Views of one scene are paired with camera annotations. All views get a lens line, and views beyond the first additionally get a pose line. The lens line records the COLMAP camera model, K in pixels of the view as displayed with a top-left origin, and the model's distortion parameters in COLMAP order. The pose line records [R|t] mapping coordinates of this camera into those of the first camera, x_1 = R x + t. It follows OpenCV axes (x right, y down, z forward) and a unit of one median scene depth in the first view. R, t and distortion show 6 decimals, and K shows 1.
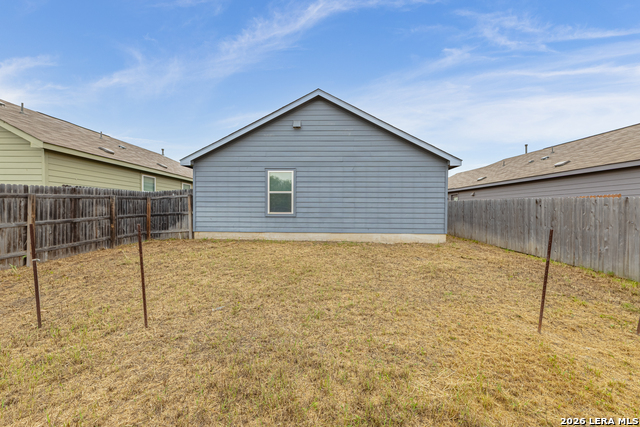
lens RADIAL K [[266.3, 0, 322.0], [0, 266.3, 214.8], [0, 0, 1]] dist [0.000090, -0.000151]
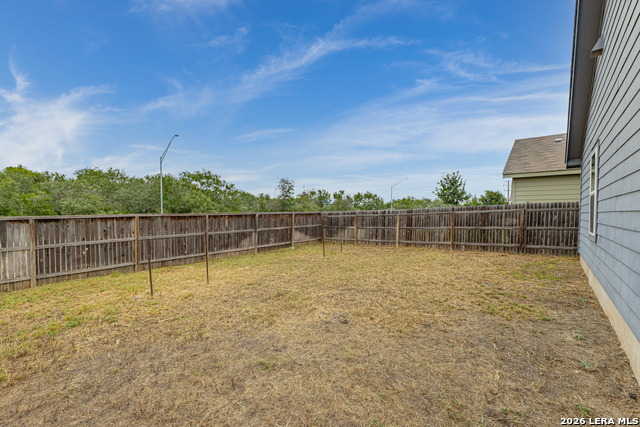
lens RADIAL K [[266.3, 0, 322.0], [0, 266.3, 214.8], [0, 0, 1]] dist [0.000090, -0.000151]
pose [[-0.636575, 0.000230, -0.771215, 0.691478], [-0.016263, 0.999774, 0.013722, -0.053245], [0.771043, 0.021277, -0.636427, 1.132627]]
